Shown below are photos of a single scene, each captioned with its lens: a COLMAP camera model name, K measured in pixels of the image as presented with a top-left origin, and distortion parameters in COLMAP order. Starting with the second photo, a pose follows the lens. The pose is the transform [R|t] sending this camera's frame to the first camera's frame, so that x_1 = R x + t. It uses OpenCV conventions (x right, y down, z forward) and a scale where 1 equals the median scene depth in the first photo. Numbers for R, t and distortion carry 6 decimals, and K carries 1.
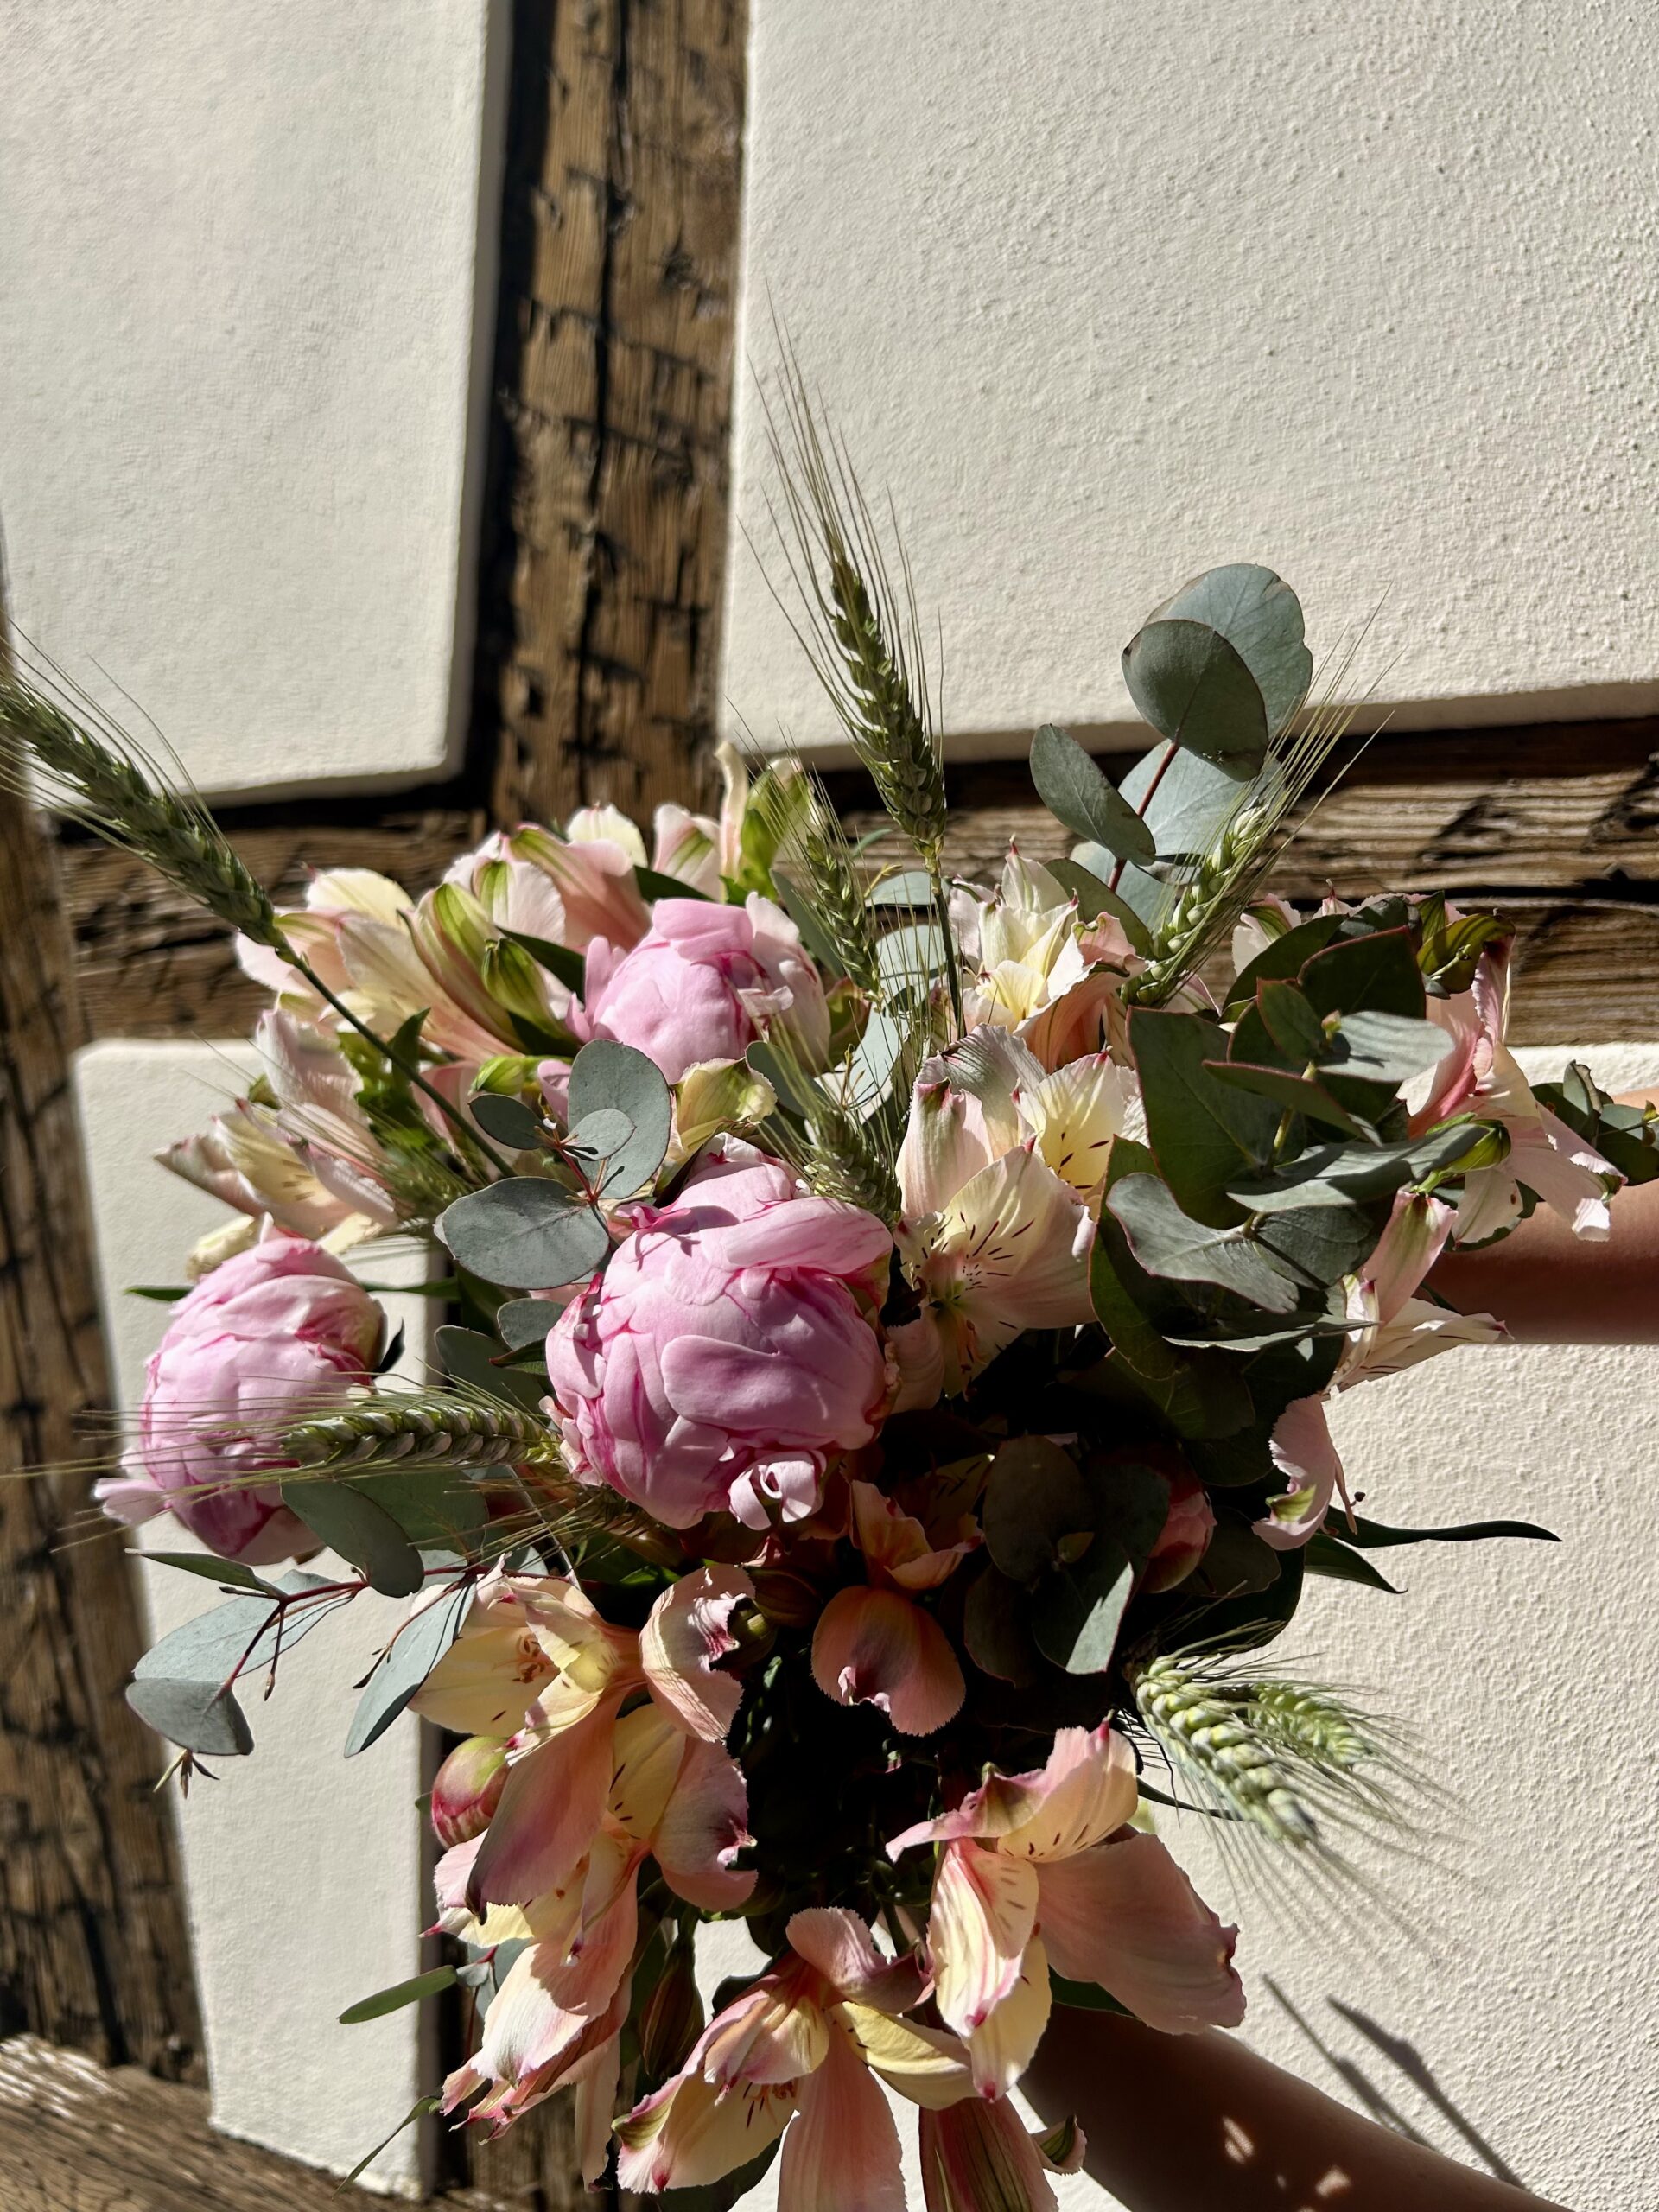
lens RADIAL K [[1707.1, 0, 845.5], [0, 1707.1, 1114.0], [0, 0, 1]] dist [0.018893, -0.036669]
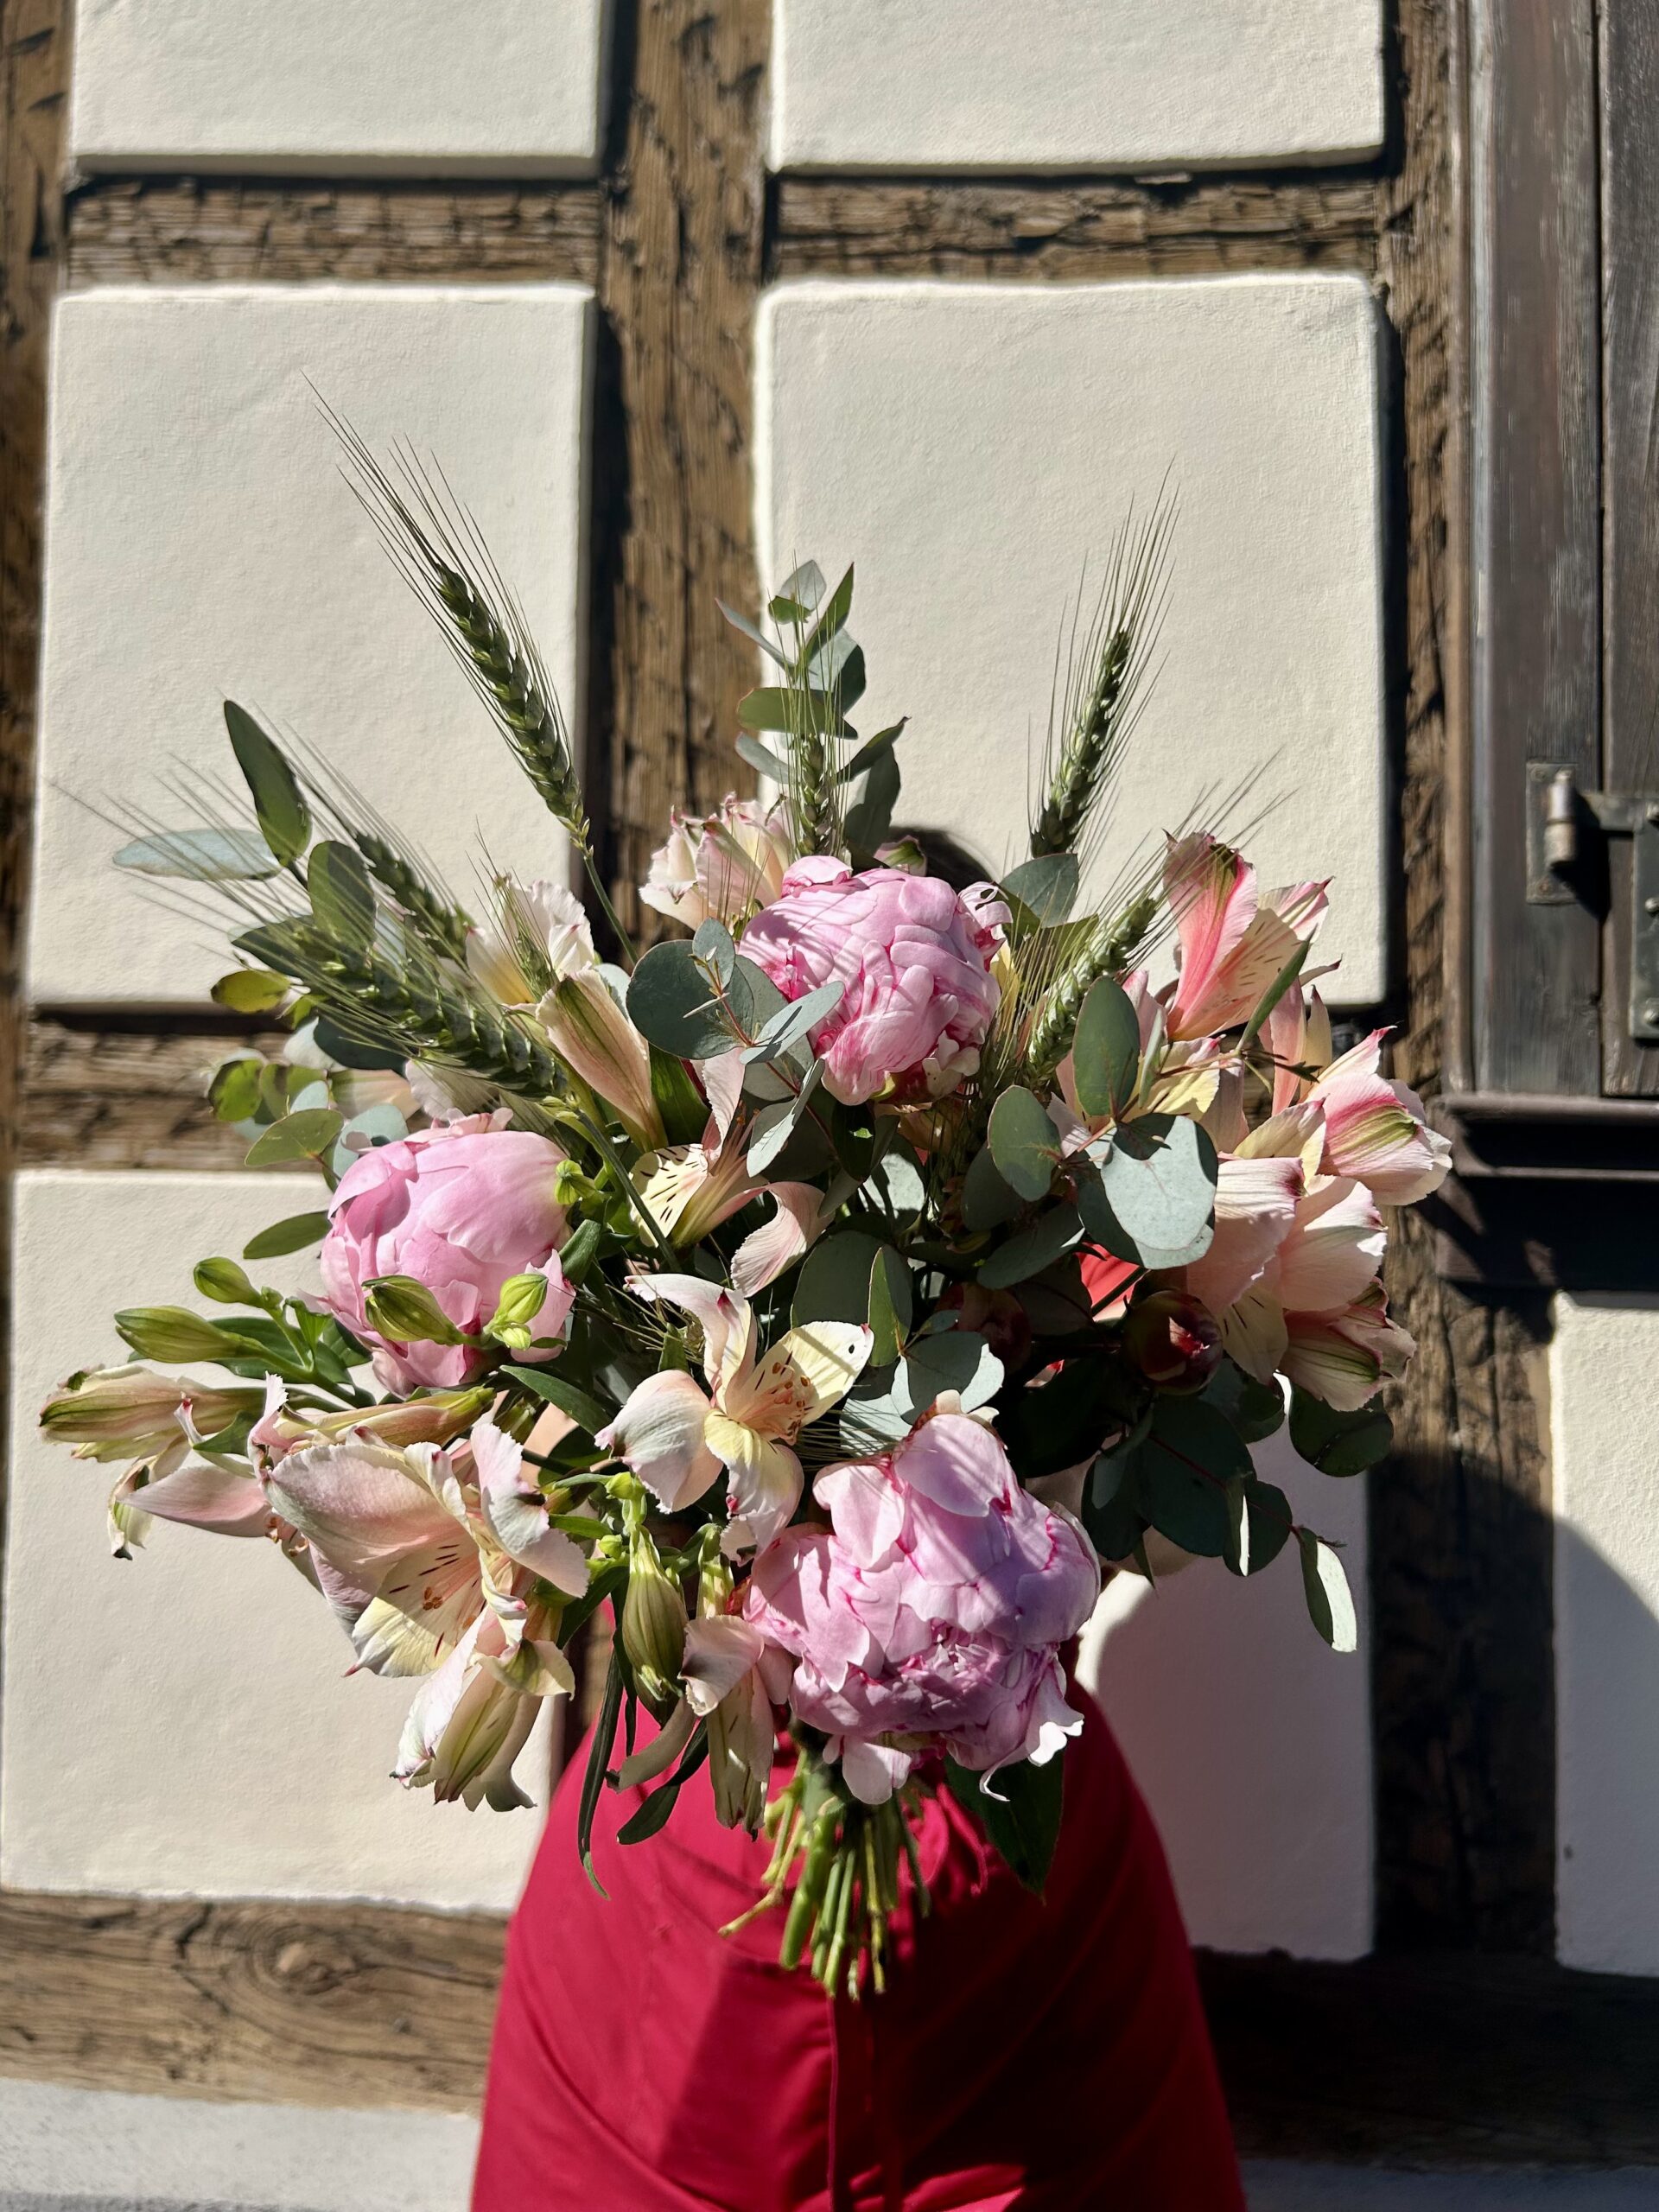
lens RADIAL K [[1707.1, 0, 831.6], [0, 1707.1, 1110.1], [0, 0, 1]] dist [0.018893, -0.036669]
pose [[0.947845, -0.004402, 0.318701, 0.136012], [0.002119, 0.999970, 0.007510, -0.105134], [-0.318725, -0.006443, 0.947825, -0.836650]]
